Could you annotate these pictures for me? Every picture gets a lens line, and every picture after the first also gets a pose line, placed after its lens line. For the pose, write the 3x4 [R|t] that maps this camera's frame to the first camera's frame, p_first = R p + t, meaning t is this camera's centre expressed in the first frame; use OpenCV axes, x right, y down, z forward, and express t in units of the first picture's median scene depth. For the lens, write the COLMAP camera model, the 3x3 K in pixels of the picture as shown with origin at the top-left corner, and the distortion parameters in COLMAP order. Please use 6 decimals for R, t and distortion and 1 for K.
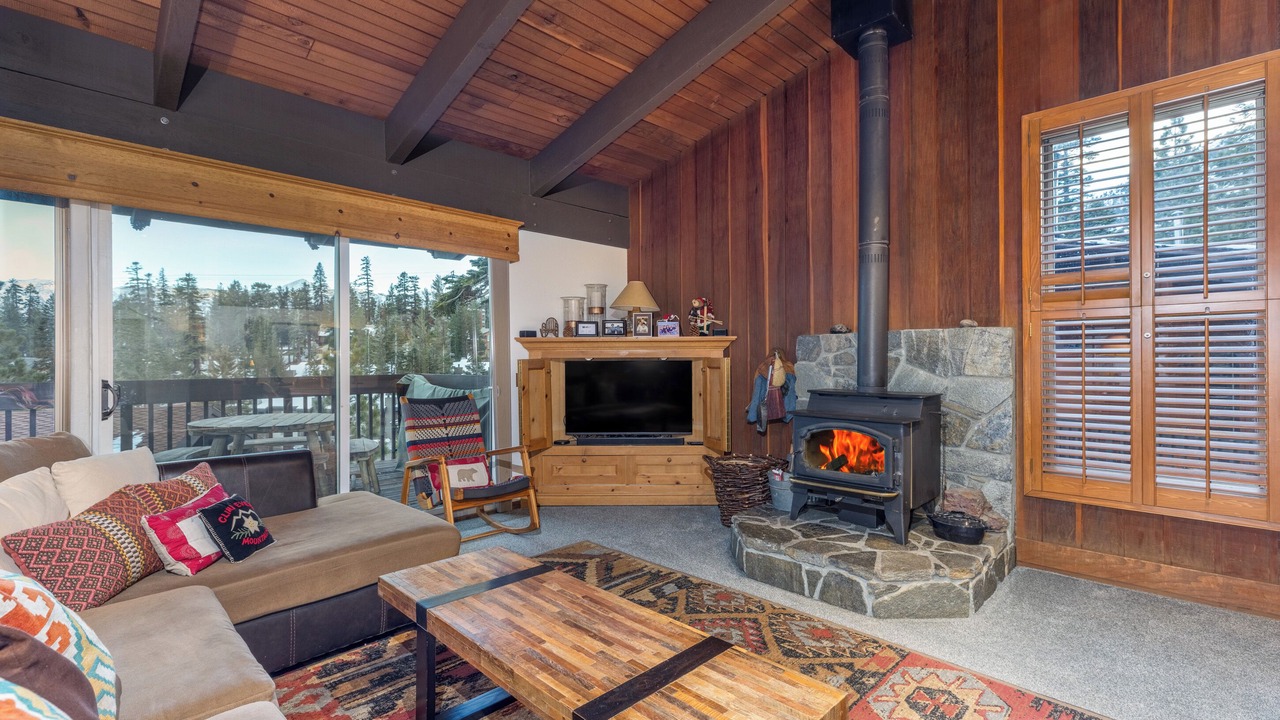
lens RADIAL K [[567.9, 0, 639.7], [0, 567.9, 354.9], [0, 0, 1]] dist [0.001164, 0.002472]
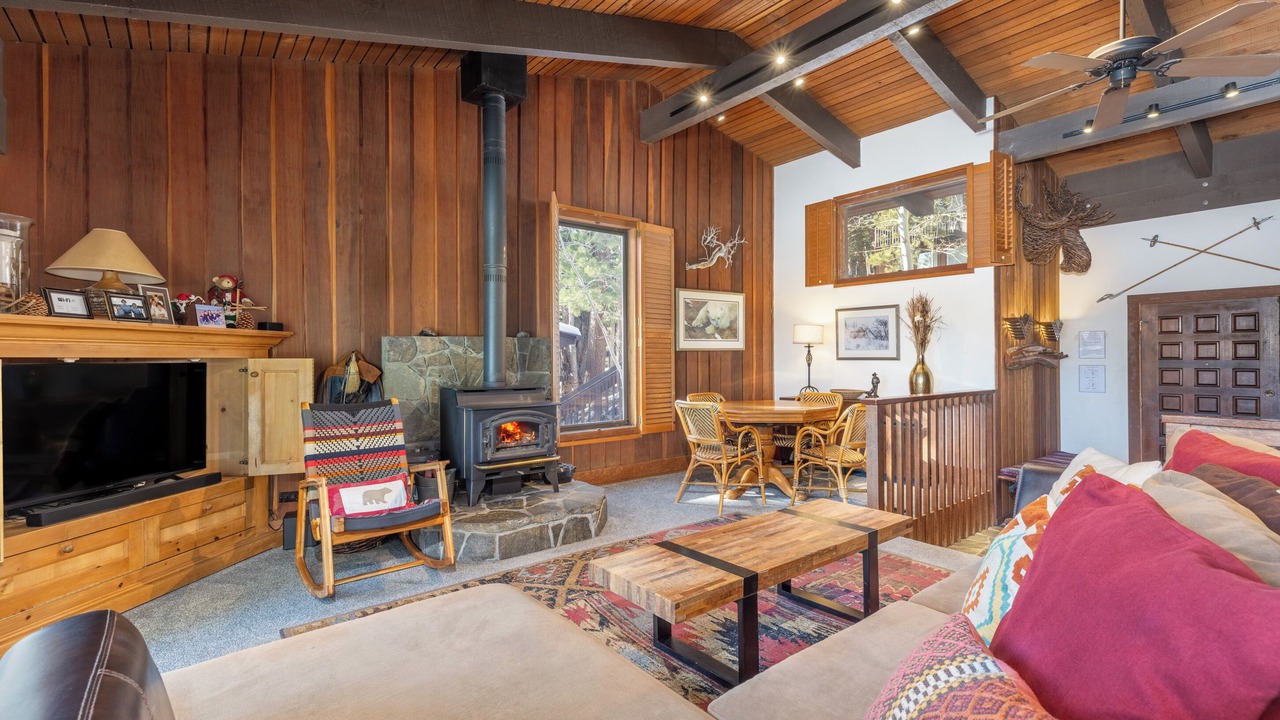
lens RADIAL K [[567.9, 0, 633.1], [0, 567.9, 359.3], [0, 0, 1]] dist [0.001164, 0.002472]
pose [[0.124089, 0.003143, 0.992266, -0.907444], [-0.002160, 0.999993, -0.002897, 0.011739], [-0.992269, -0.001784, 0.124095, 0.650626]]
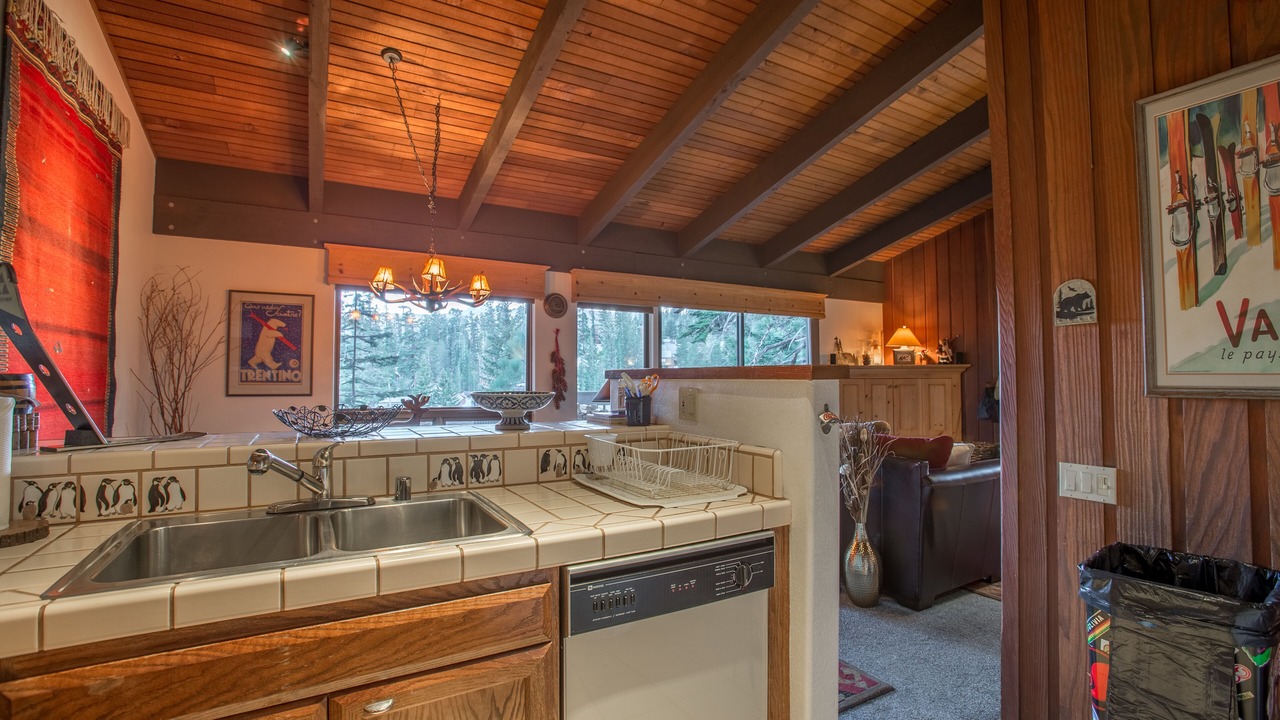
lens RADIAL K [[567.9, 0, 620.4], [0, 567.9, 350.2], [0, 0, 1]] dist [0.001164, 0.002472]
pose [[0.959049, -0.007361, -0.283144, -0.441289], [-0.002549, 0.999397, -0.034616, -0.028865], [0.283228, 0.033920, 0.958453, -1.111227]]
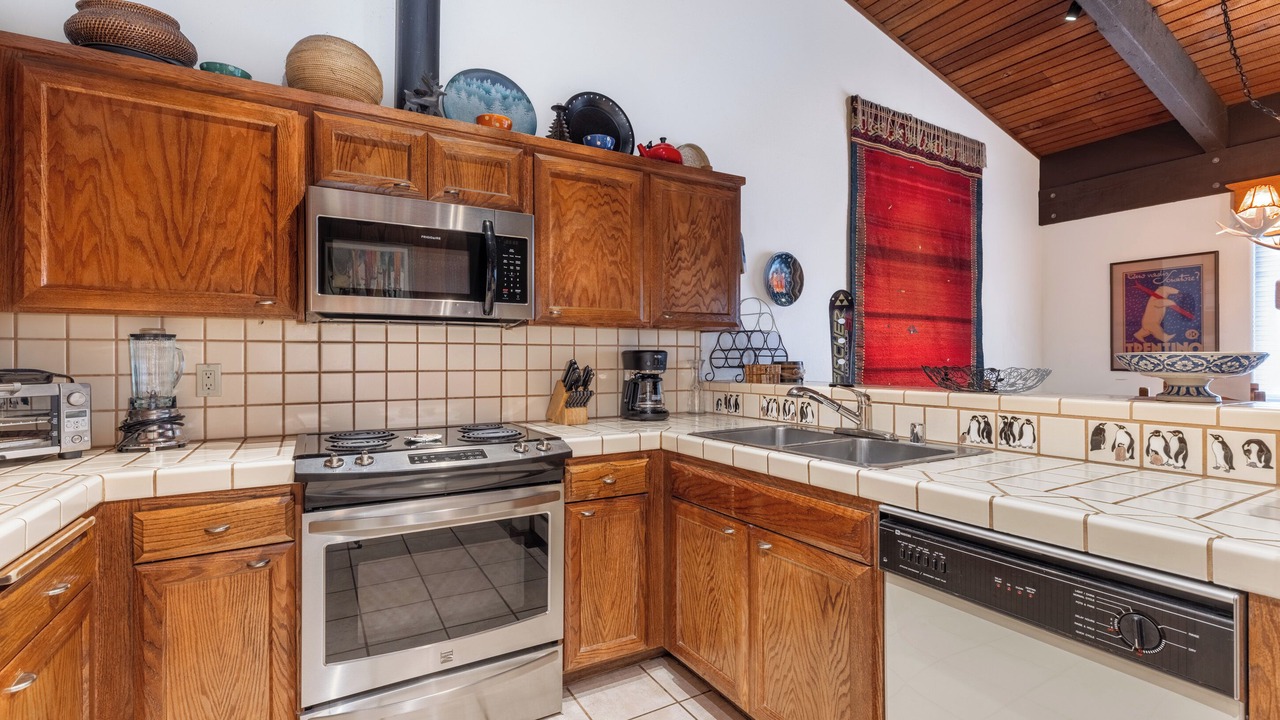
lens RADIAL K [[567.9, 0, 644.0], [0, 567.9, 362.2], [0, 0, 1]] dist [0.001164, 0.002472]
pose [[-0.254228, 0.002902, -0.967140, -0.113587], [0.013780, 0.999905, -0.000622, 0.004313], [0.967046, -0.013485, -0.254244, -0.768891]]
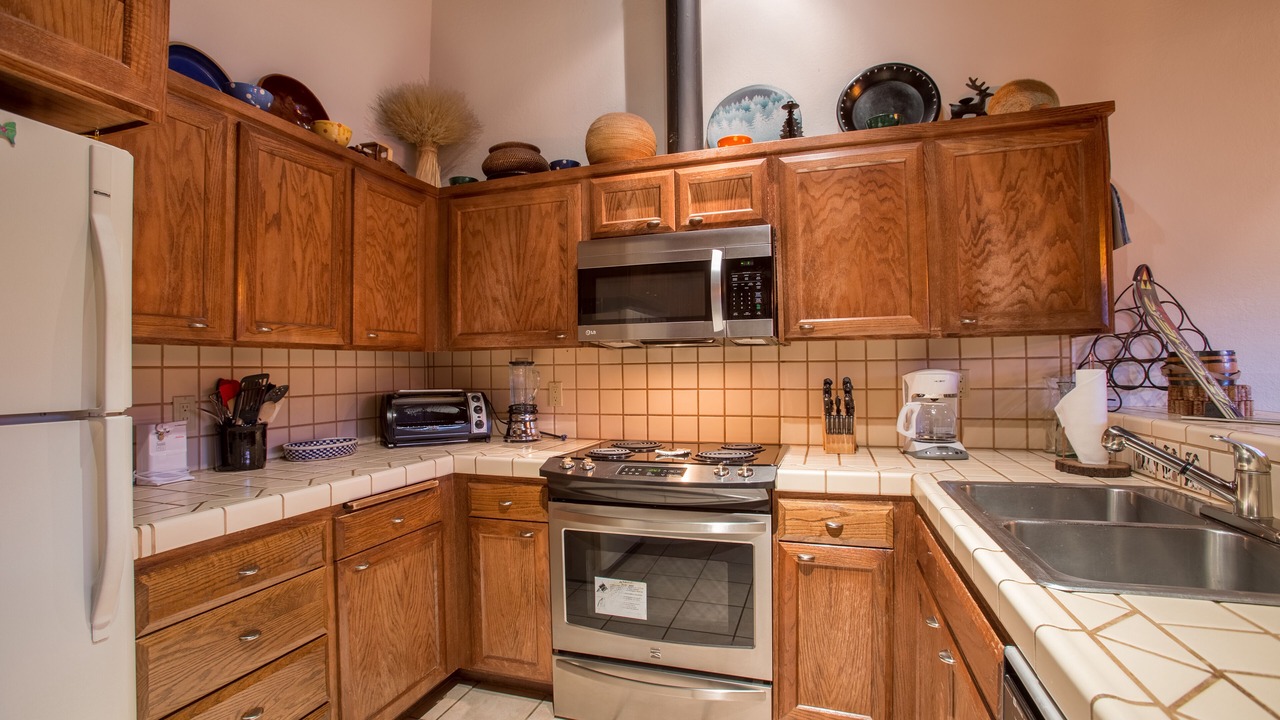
lens RADIAL K [[584.0, 0, 638.2], [0, 584.0, 362.8], [0, 0, 1]] dist [-0.060407, 0.007306]
pose [[-0.892156, 0.003845, -0.451711, -0.322797], [0.015231, 0.999651, -0.021573, -0.008785], [0.451470, -0.026127, -0.891904, -0.546538]]
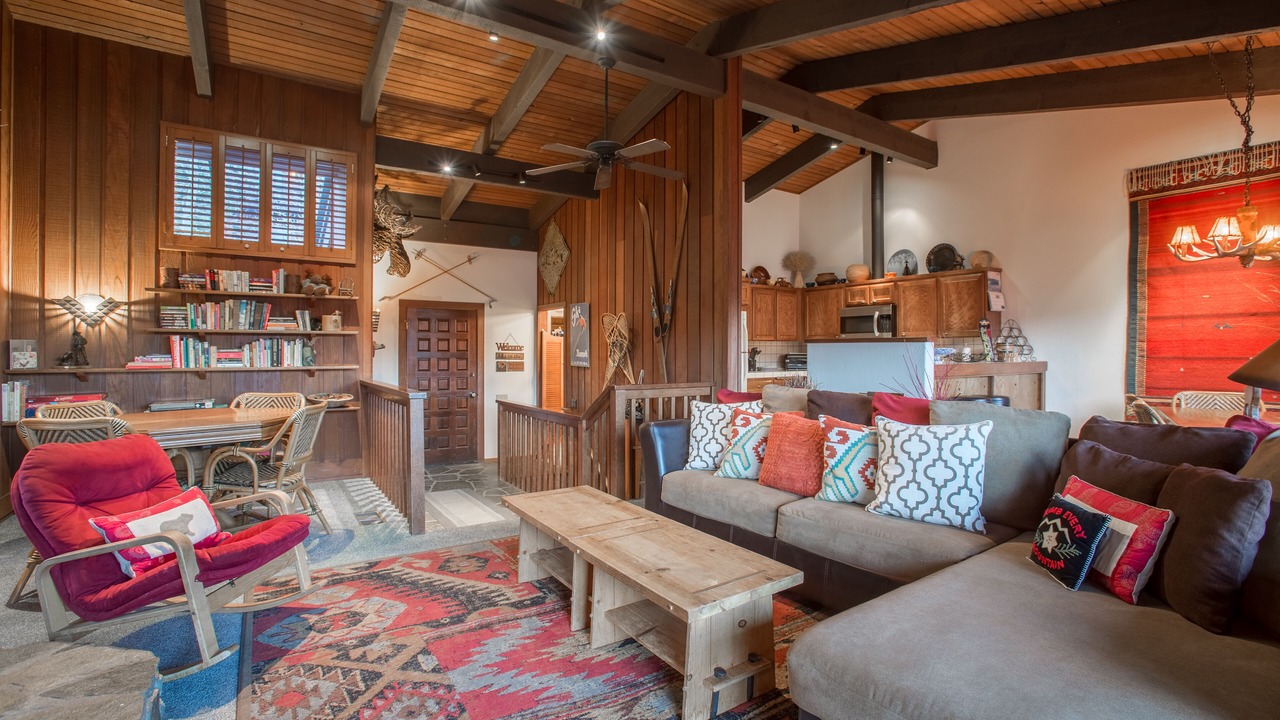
lens RADIAL K [[584.0, 0, 643.4], [0, 584.0, 362.3], [0, 0, 1]] dist [-0.060407, 0.007306]
pose [[-0.981647, -0.001746, 0.190699, -0.239944], [0.000016, 0.999957, 0.009239, 0.025173], [-0.190707, 0.009072, -0.981605, 1.369114]]
